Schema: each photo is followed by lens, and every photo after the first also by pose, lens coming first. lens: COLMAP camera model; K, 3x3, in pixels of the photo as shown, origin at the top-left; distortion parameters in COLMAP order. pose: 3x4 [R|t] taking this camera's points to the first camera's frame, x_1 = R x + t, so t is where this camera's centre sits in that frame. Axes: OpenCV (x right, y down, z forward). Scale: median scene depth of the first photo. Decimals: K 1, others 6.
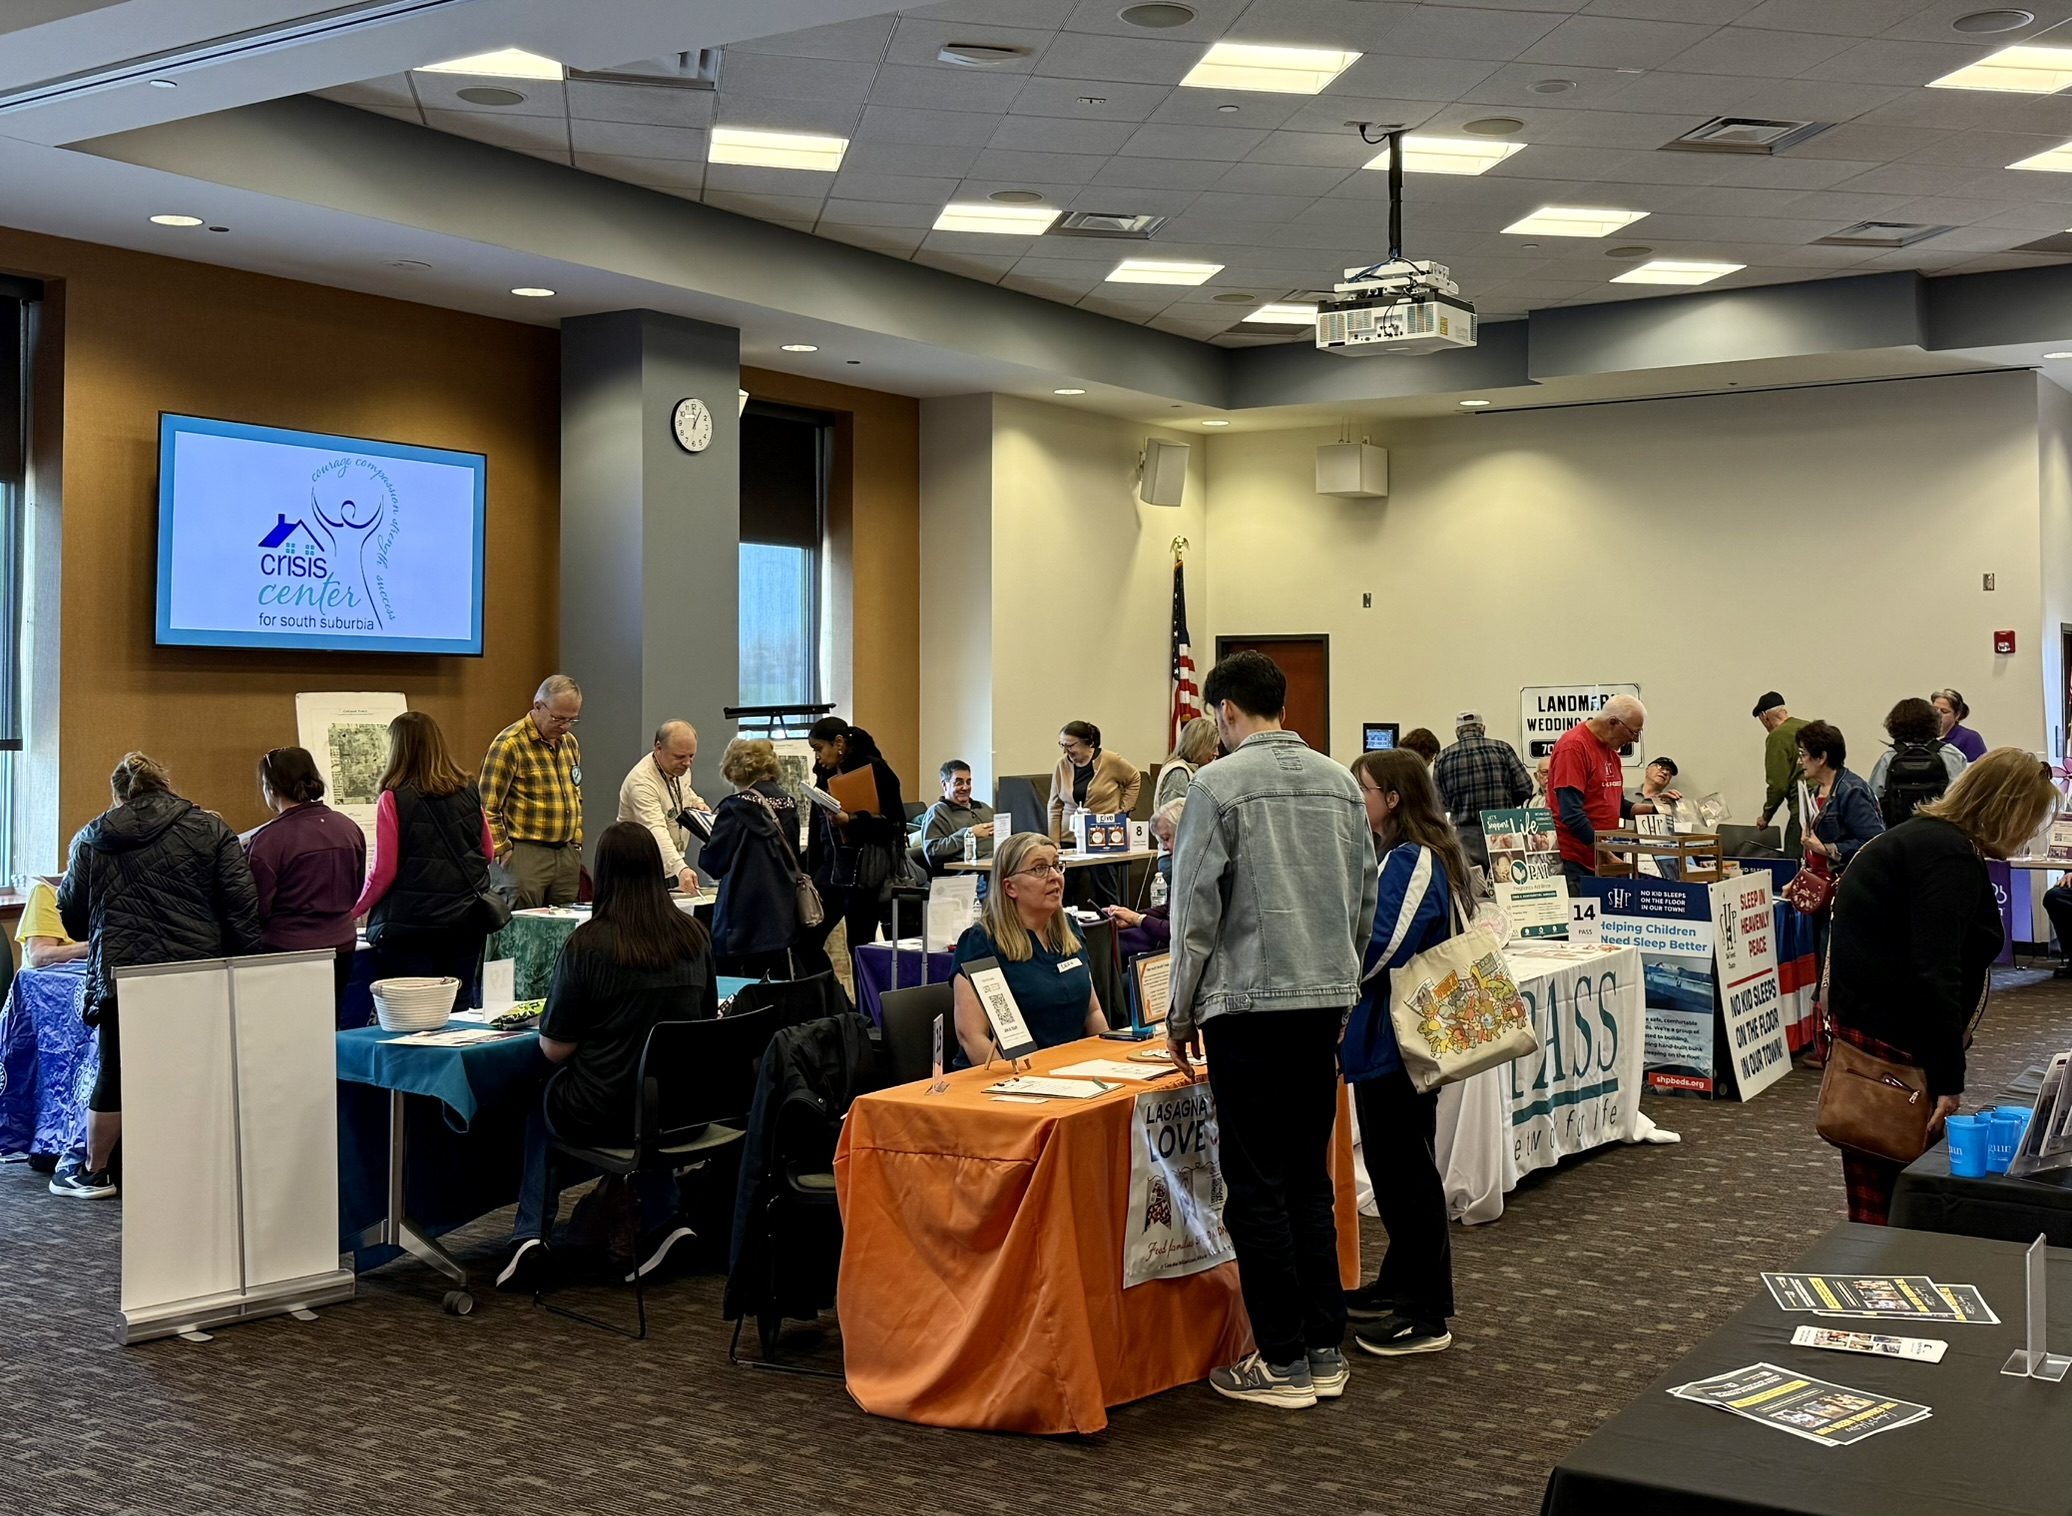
lens RADIAL K [[2040.6, 0, 1036.0], [0, 2040.6, 758.0], [0, 0, 1]] dist [-0.016178, -0.003833]
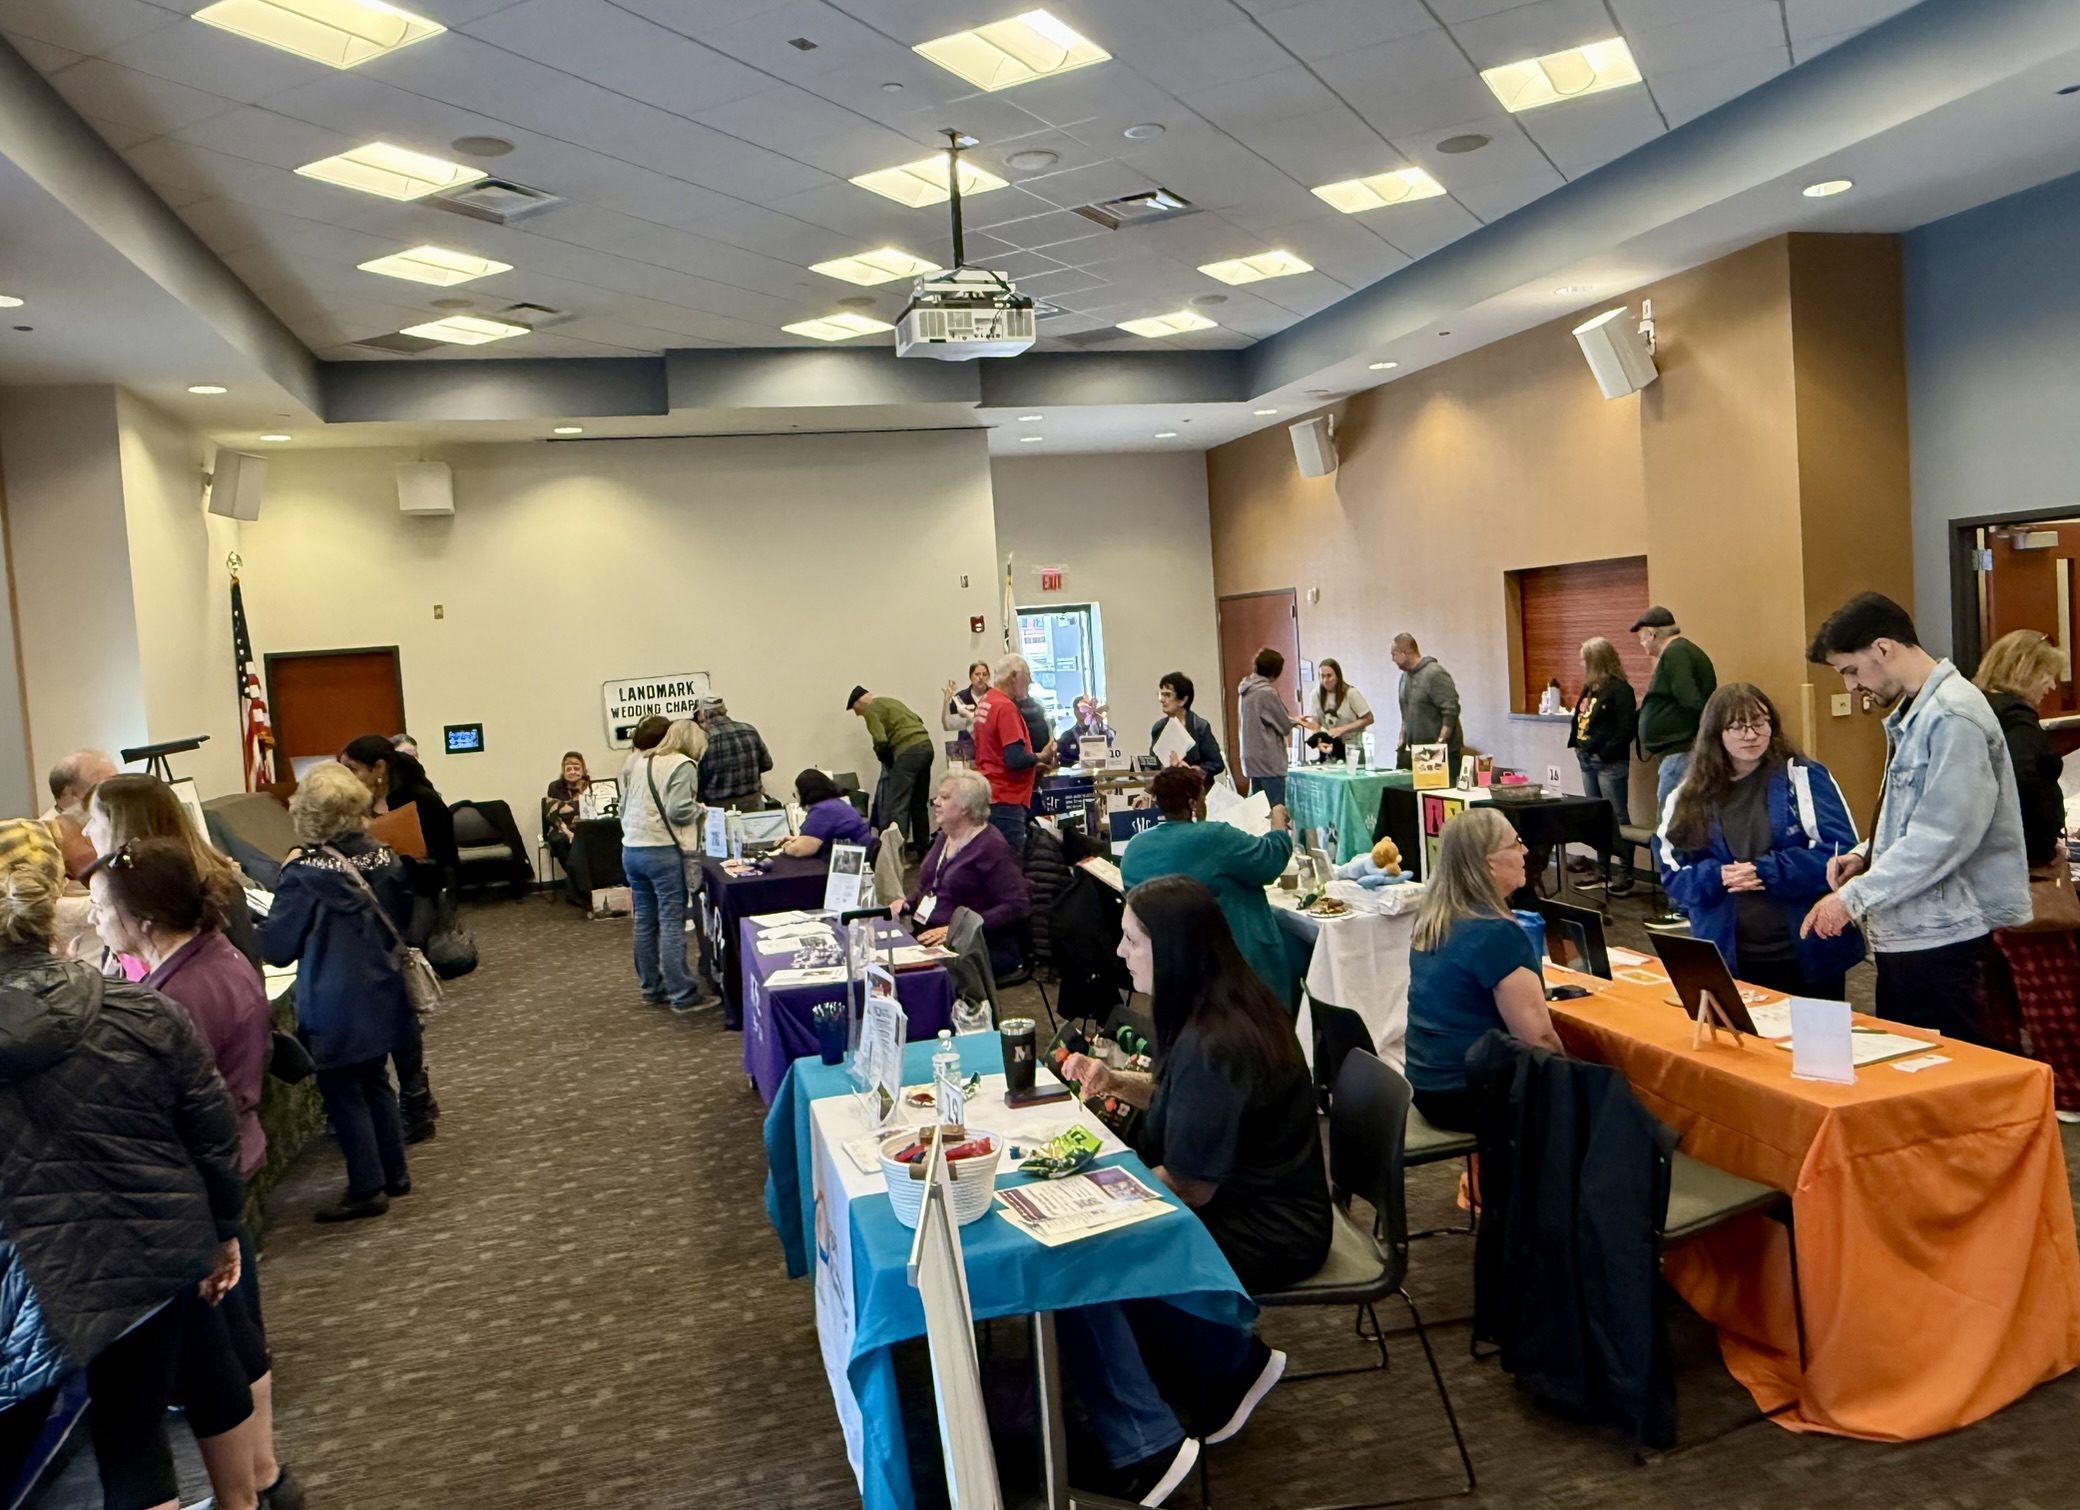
lens RADIAL K [[1442.9, 0, 1040.0], [0, 1442.9, 755.0], [0, 0, 1]] dist [0.001519, 0.000288]
pose [[0.614292, -0.103636, 0.782243, -0.257083], [0.095952, 0.993792, 0.056312, -0.015918], [-0.783223, 0.040466, 0.620423, 0.302985]]
